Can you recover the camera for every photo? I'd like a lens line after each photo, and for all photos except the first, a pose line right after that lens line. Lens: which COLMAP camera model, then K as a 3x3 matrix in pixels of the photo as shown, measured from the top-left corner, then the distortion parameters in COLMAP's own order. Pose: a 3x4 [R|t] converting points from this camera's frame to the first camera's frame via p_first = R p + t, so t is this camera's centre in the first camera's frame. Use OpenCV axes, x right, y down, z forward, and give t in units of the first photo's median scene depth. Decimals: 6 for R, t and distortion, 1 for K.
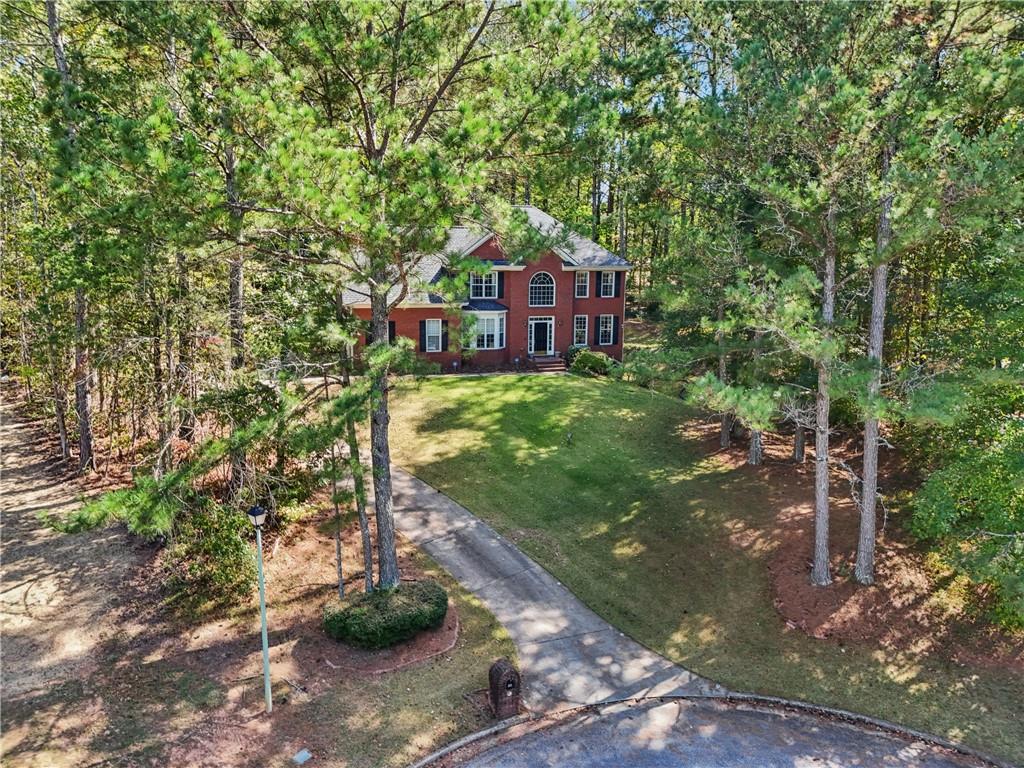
lens RADIAL K [[759.9, 0, 506.4], [0, 759.9, 382.1], [0, 0, 1]] dist [0.065822, -0.080148]
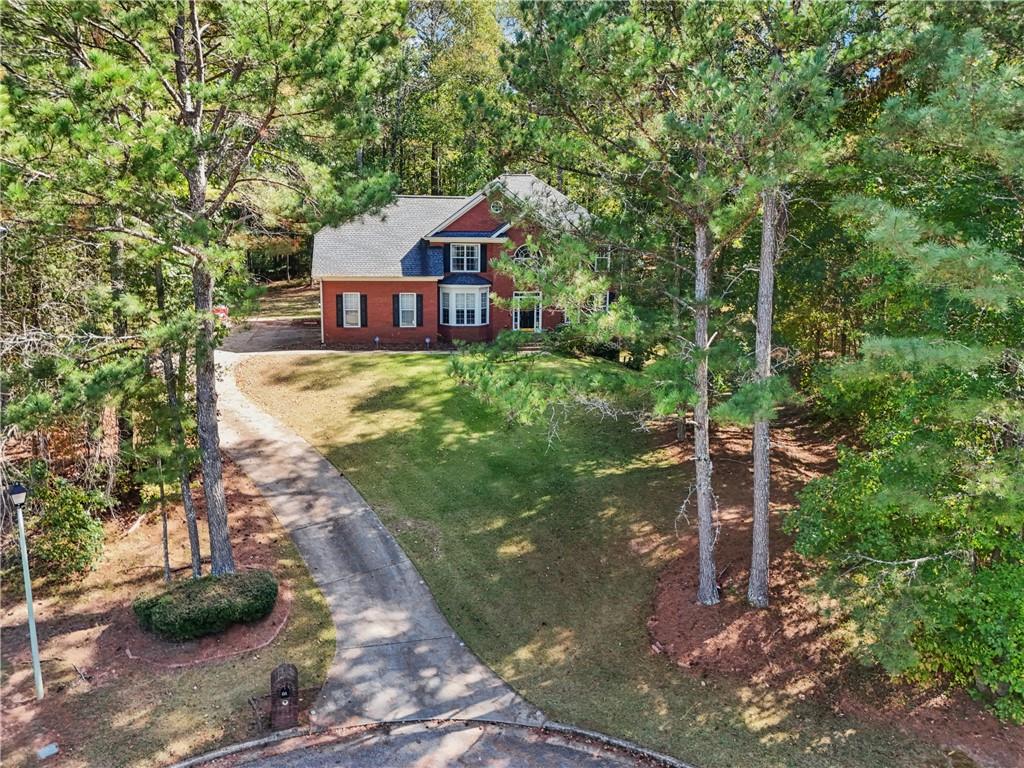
lens RADIAL K [[759.9, 0, 506.4], [0, 759.9, 382.1], [0, 0, 1]] dist [0.065822, -0.080148]
pose [[0.988017, 0.028594, -0.151673, 0.283527], [-0.023838, 0.999168, 0.033081, -0.008900], [0.152493, -0.029069, 0.987877, 0.107558]]
